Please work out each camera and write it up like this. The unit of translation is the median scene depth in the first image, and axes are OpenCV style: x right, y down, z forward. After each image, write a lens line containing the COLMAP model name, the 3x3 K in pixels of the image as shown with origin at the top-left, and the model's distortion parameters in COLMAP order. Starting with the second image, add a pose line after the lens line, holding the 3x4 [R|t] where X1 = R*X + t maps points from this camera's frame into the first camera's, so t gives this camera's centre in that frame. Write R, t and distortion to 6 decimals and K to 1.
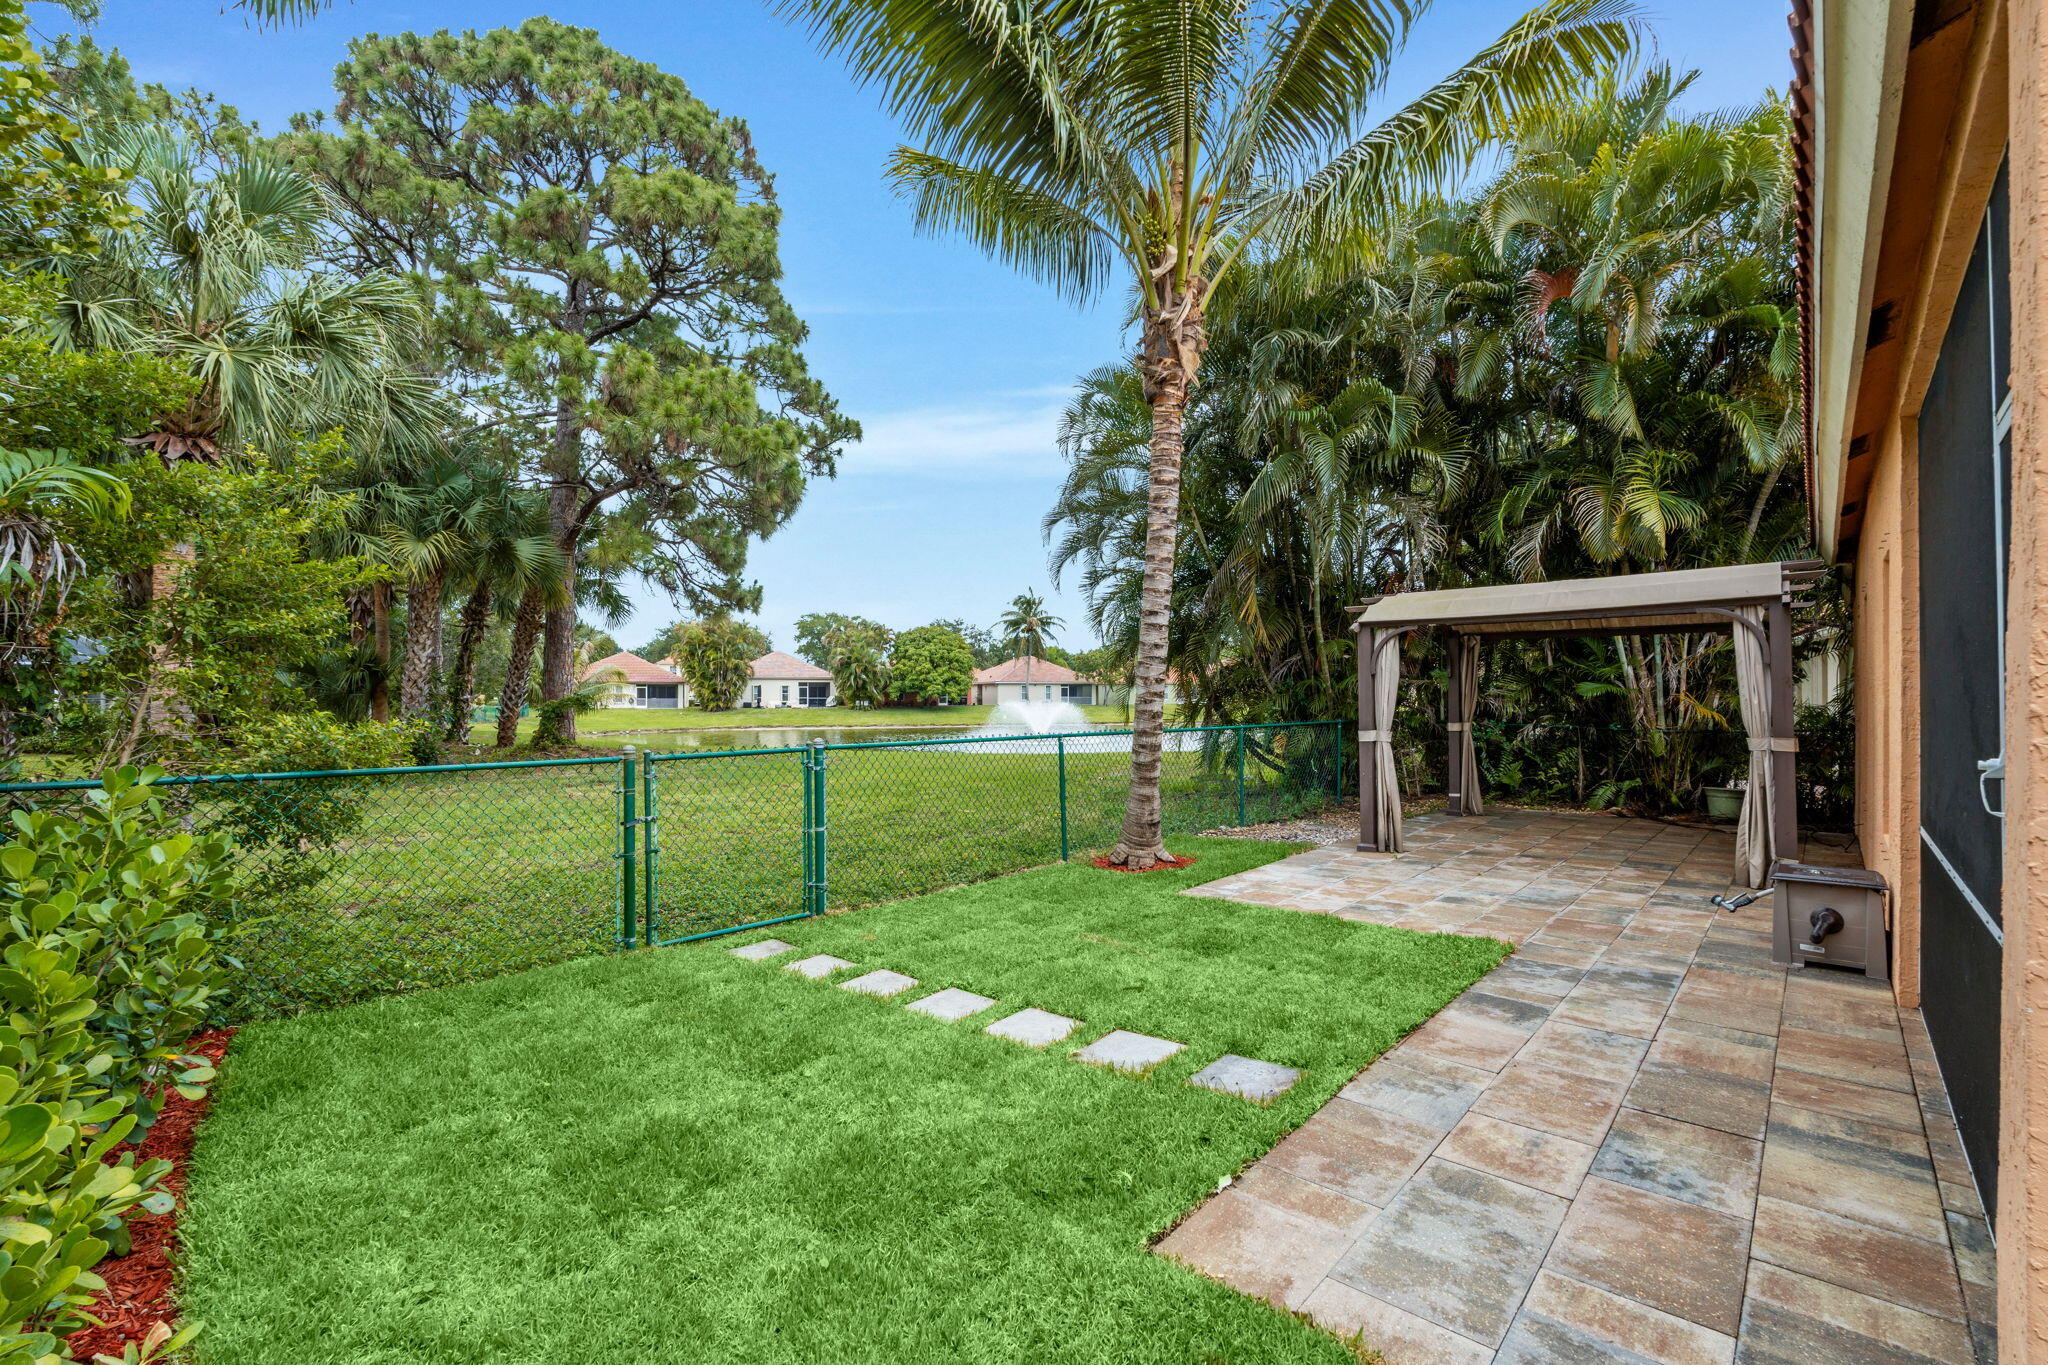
lens RADIAL K [[889.5, 0, 1023.3], [0, 889.5, 684.5], [0, 0, 1]] dist [-0.004910, 0.000558]
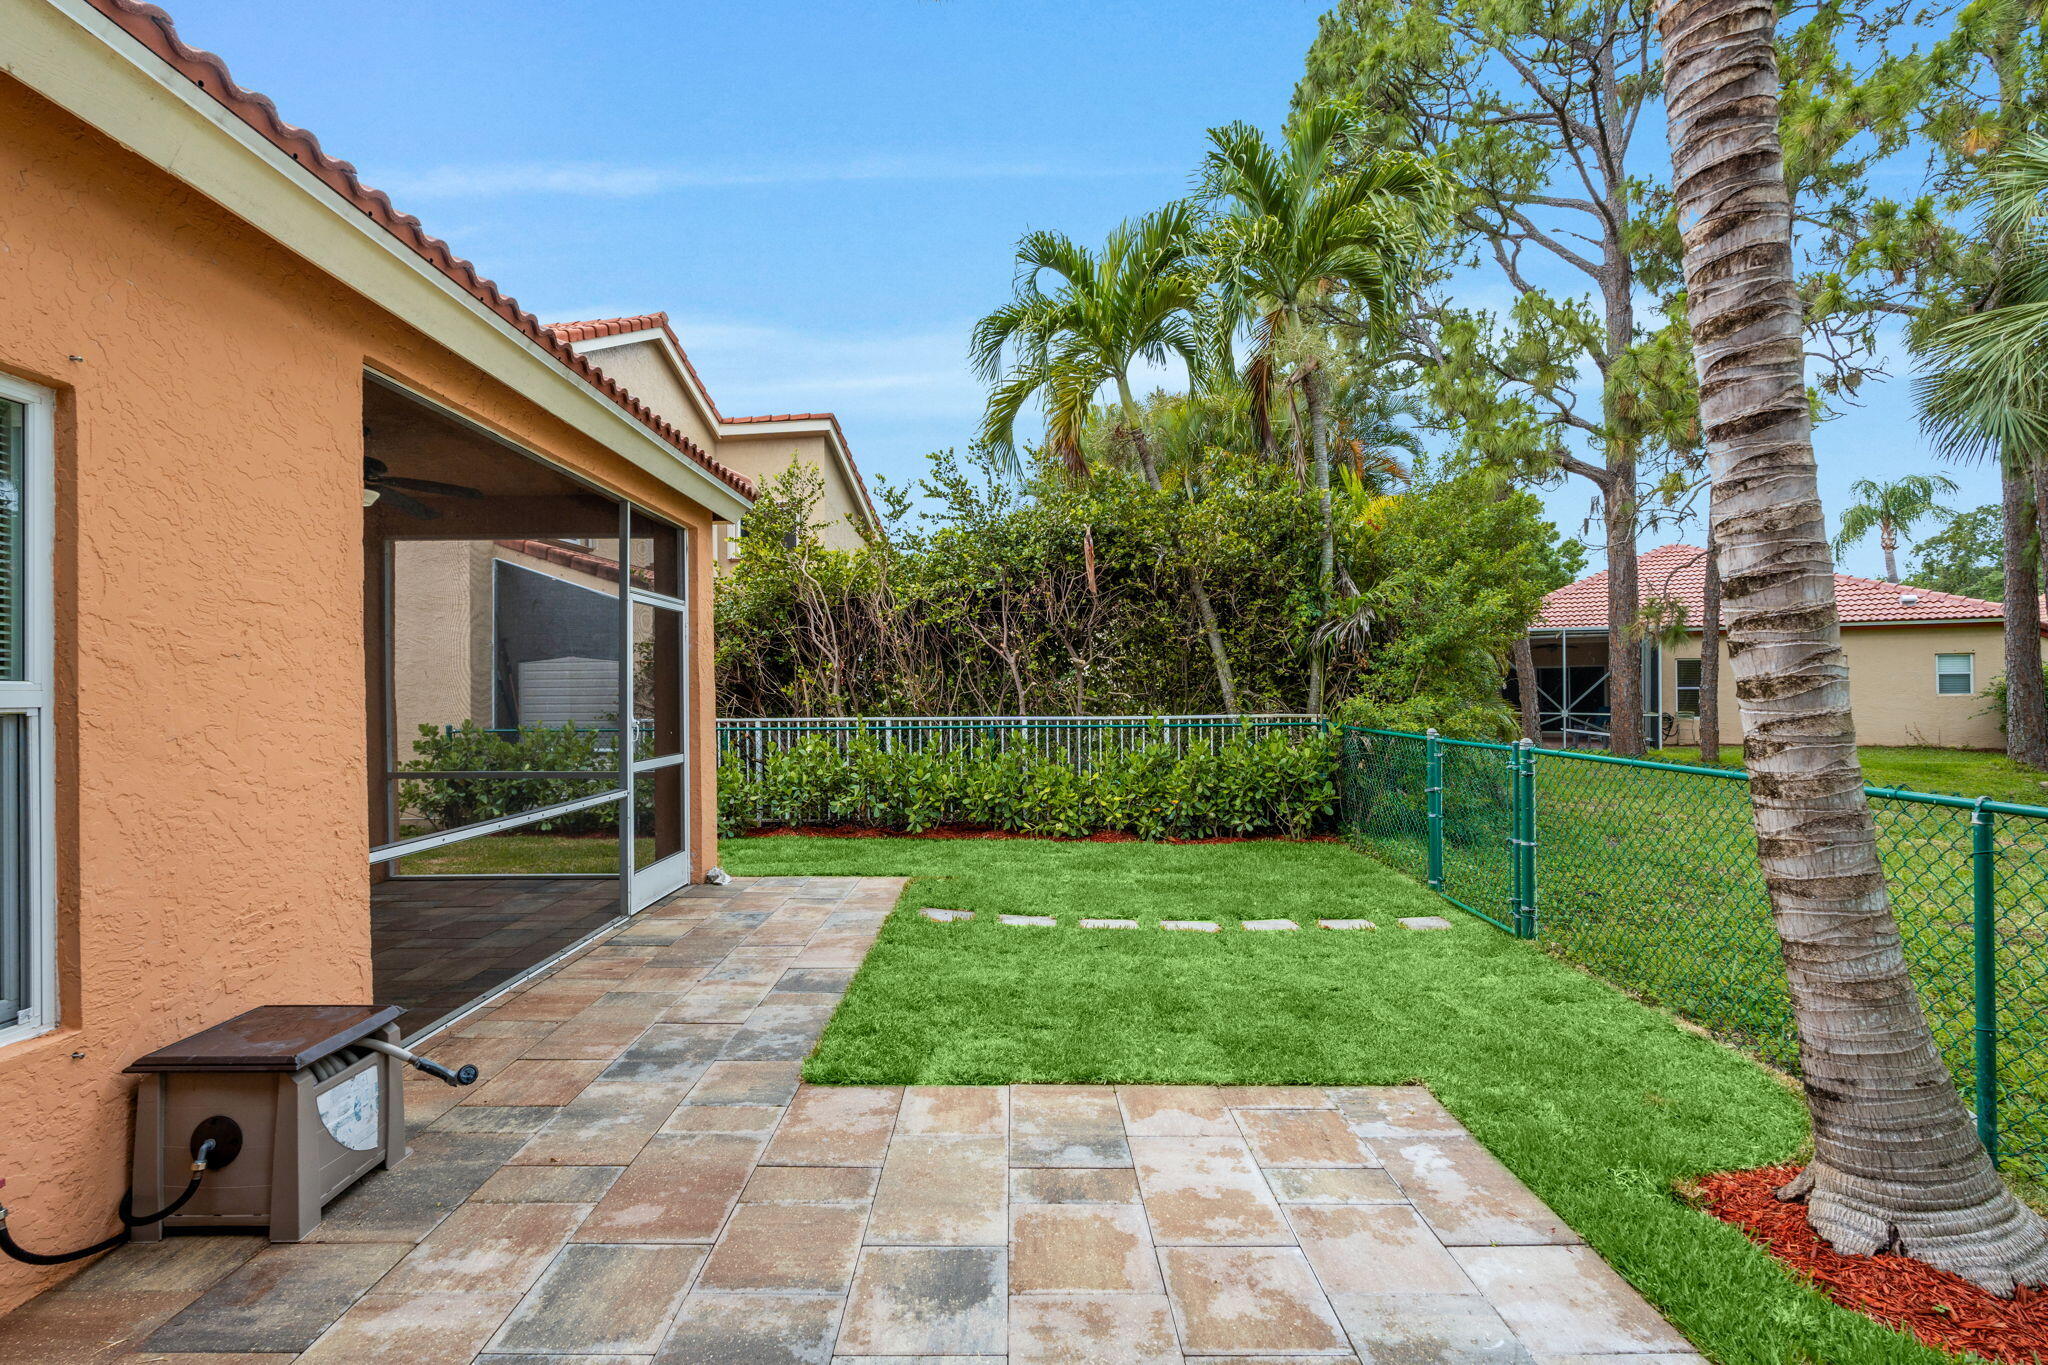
lens RADIAL K [[889.5, 0, 1015.8], [0, 889.5, 684.7], [0, 0, 1]] dist [-0.004910, 0.000558]
pose [[-0.742122, -0.001480, -0.670263, 0.083721], [0.009398, 0.999876, -0.012614, 0.001231], [0.670199, -0.015660, -0.742017, 0.152420]]
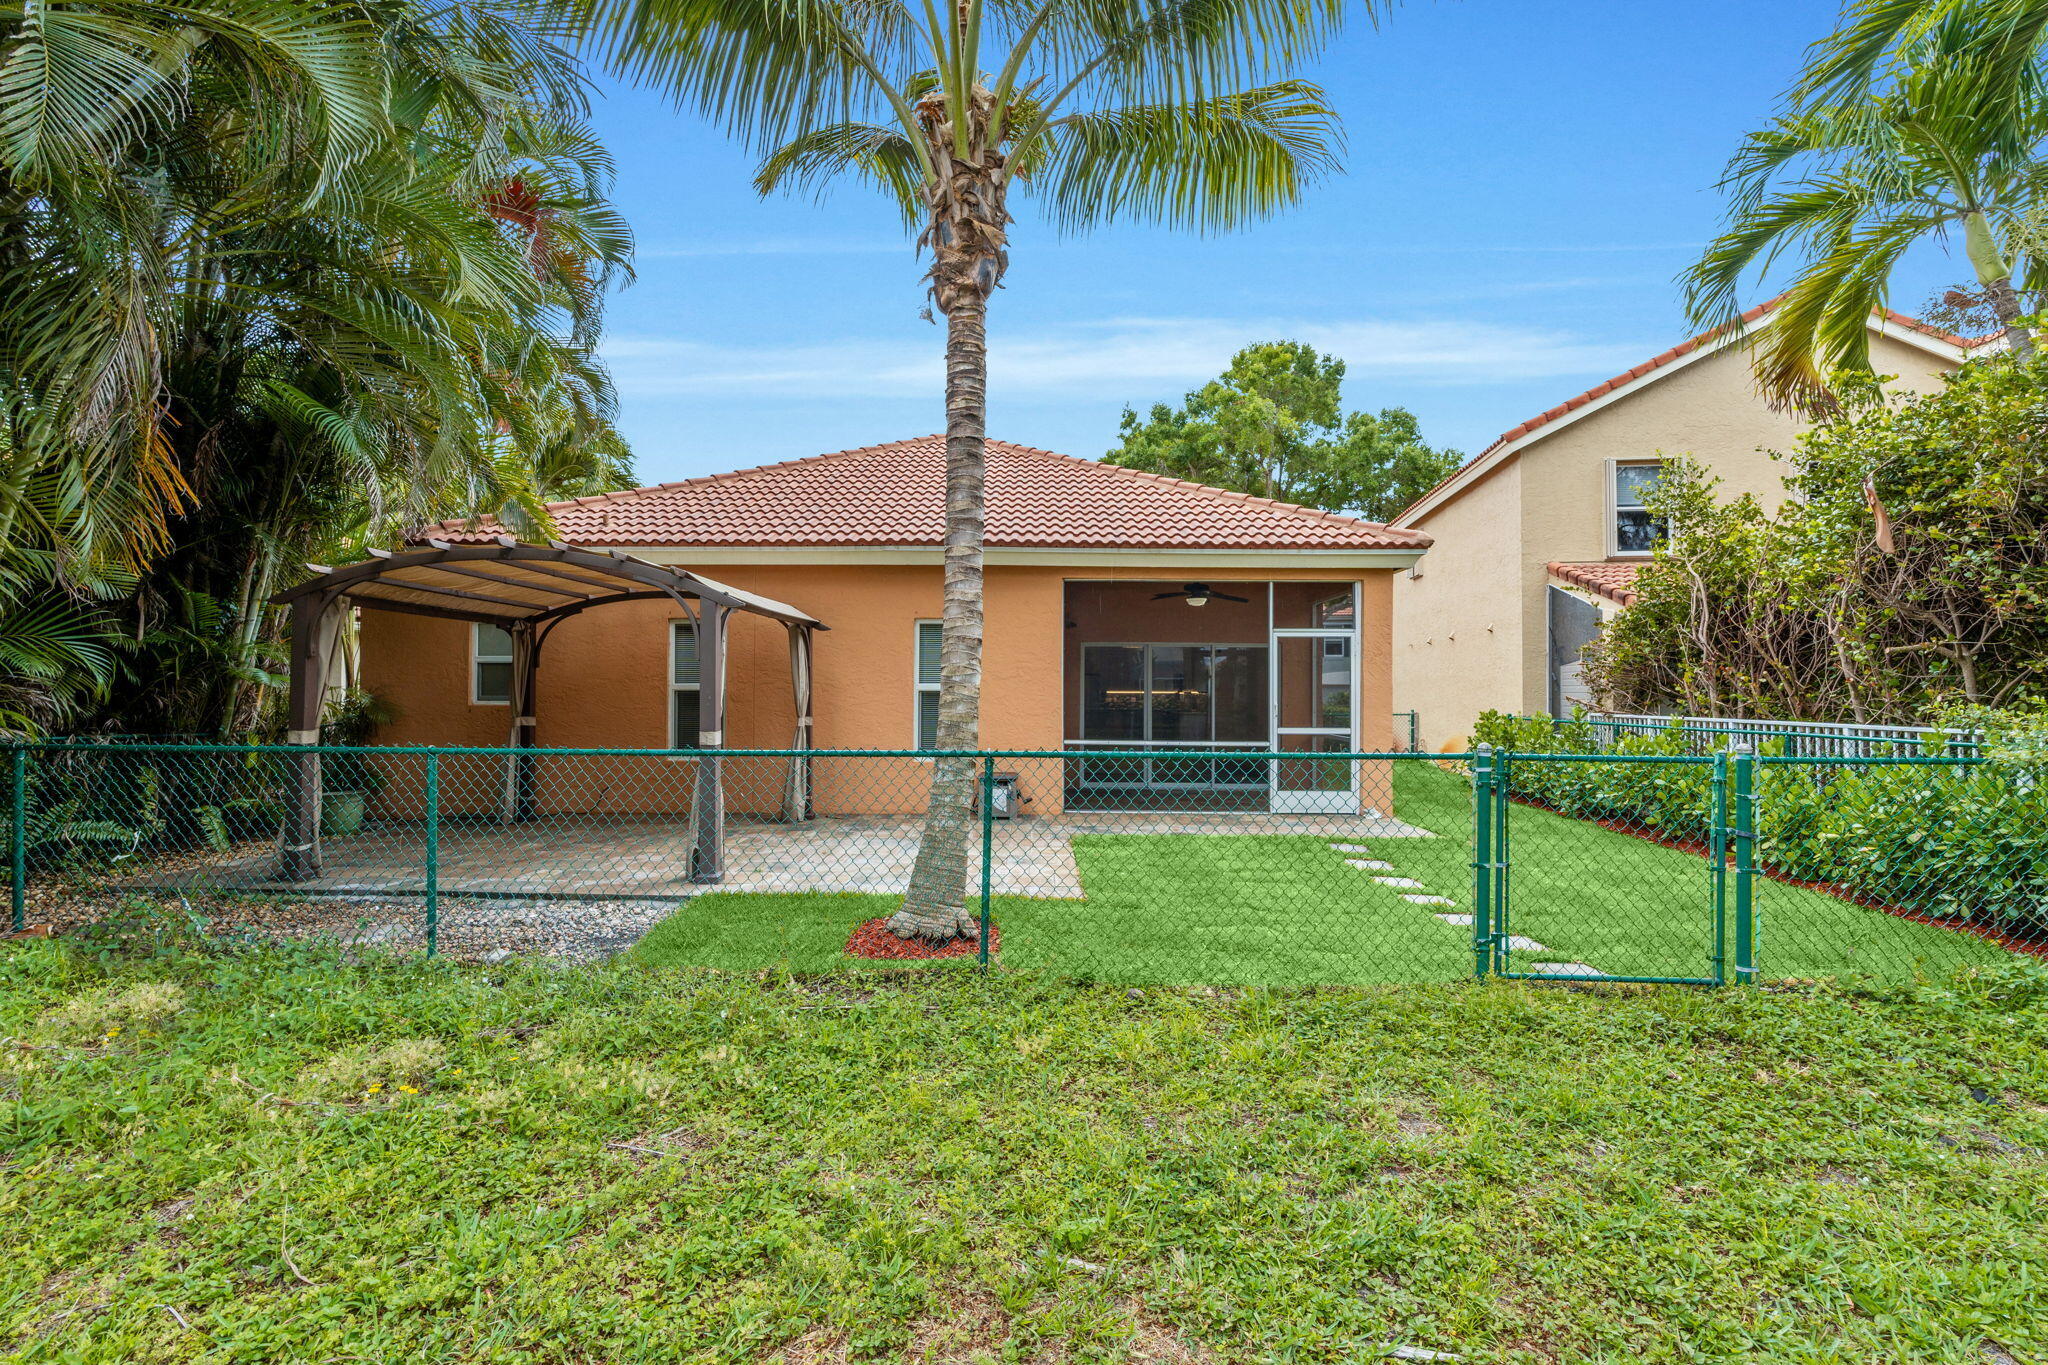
lens RADIAL K [[889.5, 0, 1022.1], [0, 889.5, 684.4], [0, 0, 1]] dist [-0.004910, 0.000558]
pose [[-0.659599, 0.000789, 0.751617, -0.062426], [-0.012614, 0.999847, -0.012119, 0.002389], [-0.751512, -0.017474, -0.659488, 0.210494]]
